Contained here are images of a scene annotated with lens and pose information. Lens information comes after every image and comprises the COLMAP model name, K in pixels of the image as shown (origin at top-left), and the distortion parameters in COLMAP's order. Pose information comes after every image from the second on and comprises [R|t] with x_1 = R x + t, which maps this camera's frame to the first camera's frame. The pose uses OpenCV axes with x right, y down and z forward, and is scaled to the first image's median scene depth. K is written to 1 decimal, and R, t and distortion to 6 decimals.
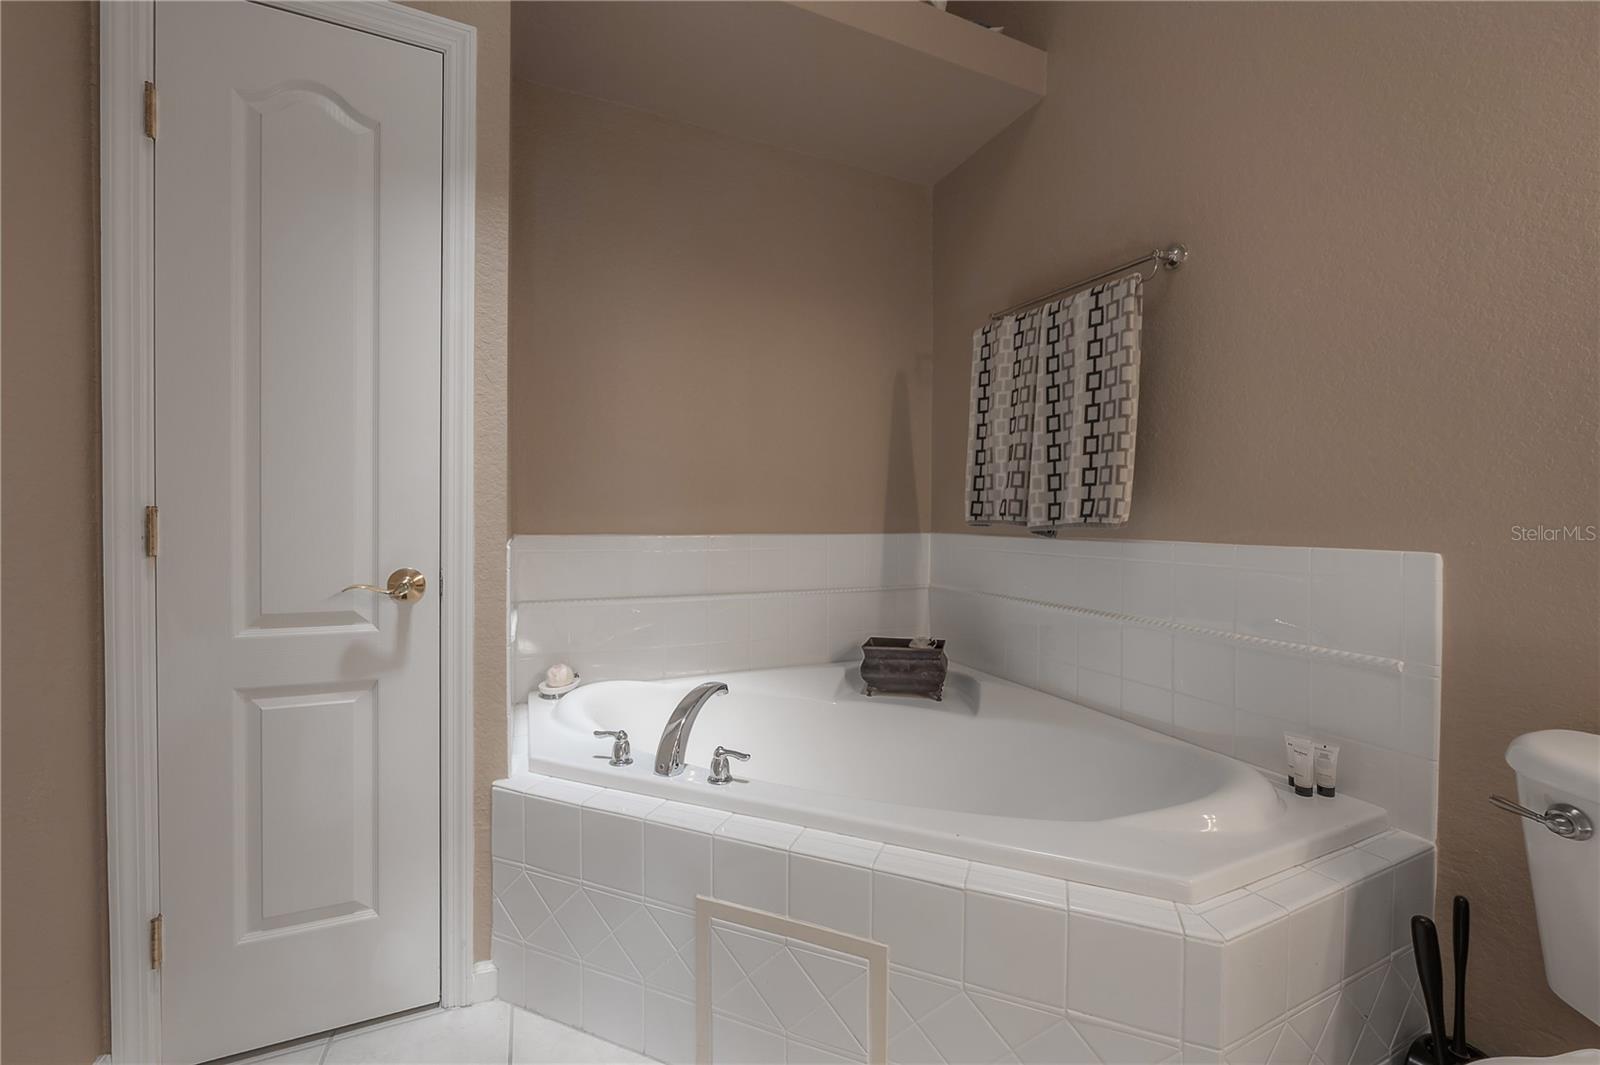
lens RADIAL K [[640.8, 0, 800.0], [0, 640.8, 532.5], [0, 0, 1]] dist [-0.002256, -0.000176]
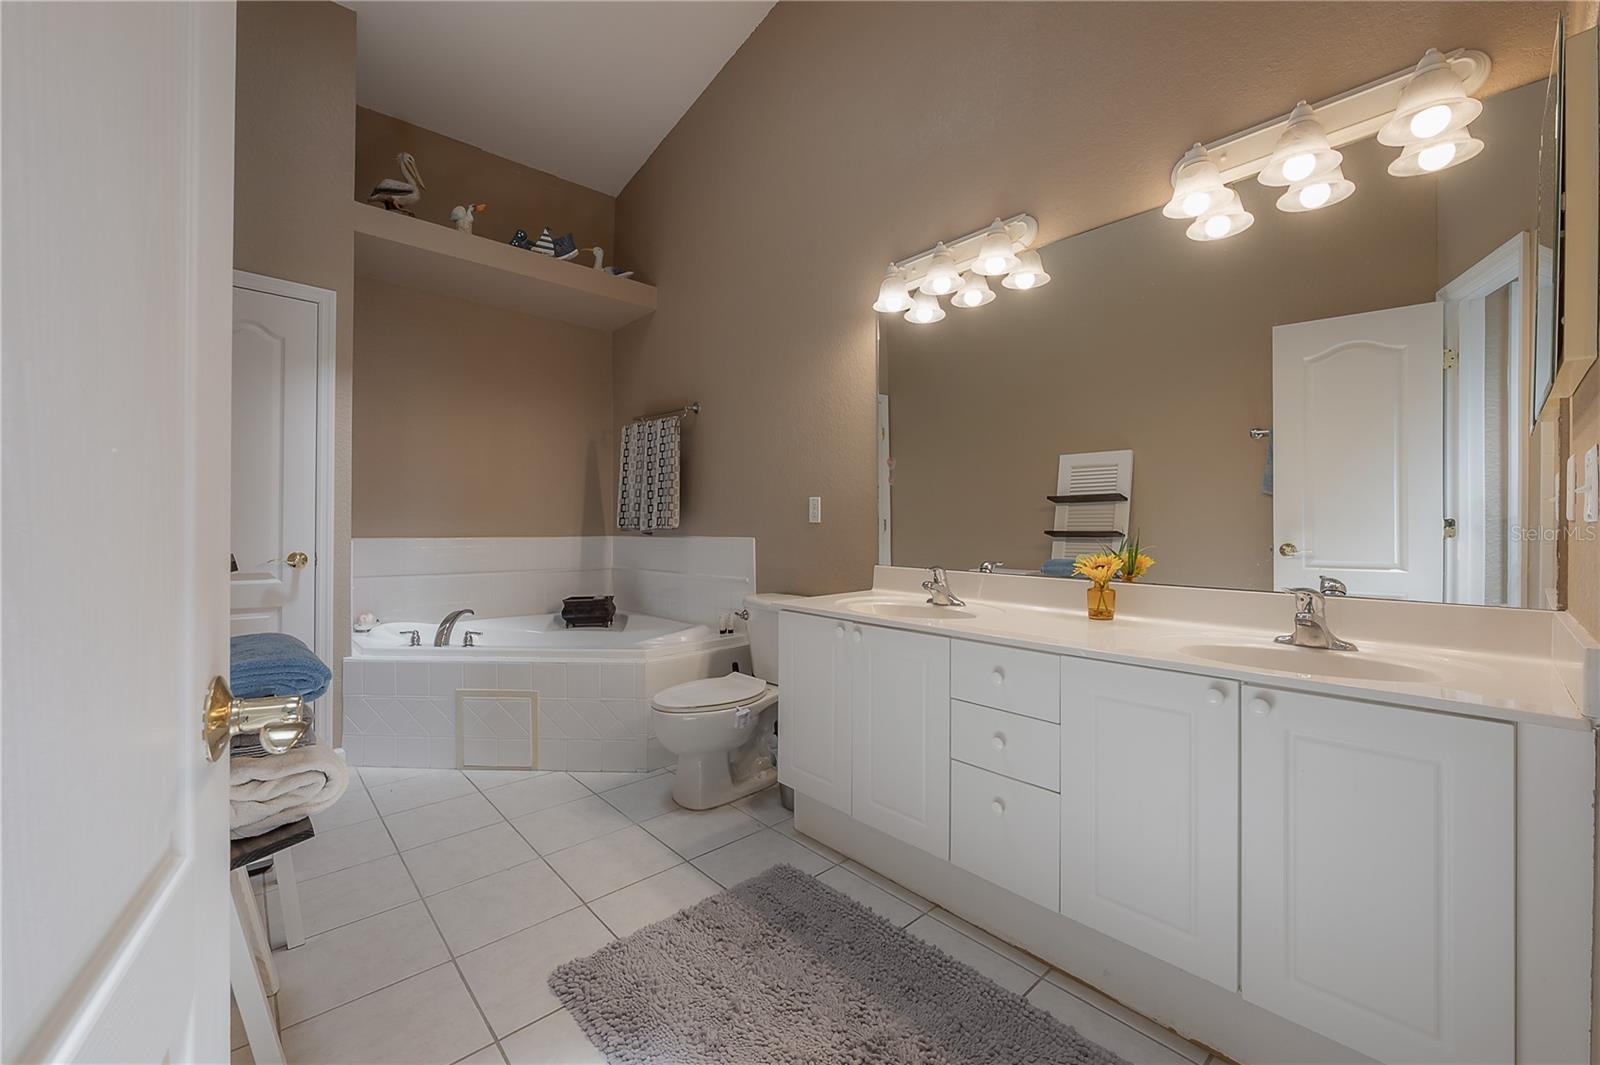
lens RADIAL K [[640.8, 0, 800.0], [0, 640.8, 532.5], [0, 0, 1]] dist [-0.002256, -0.000176]
pose [[0.947911, -0.008307, 0.318427, 0.211220], [0.014343, 0.999759, -0.016617, 0.041353], [-0.318212, 0.020319, 0.947802, -1.184770]]
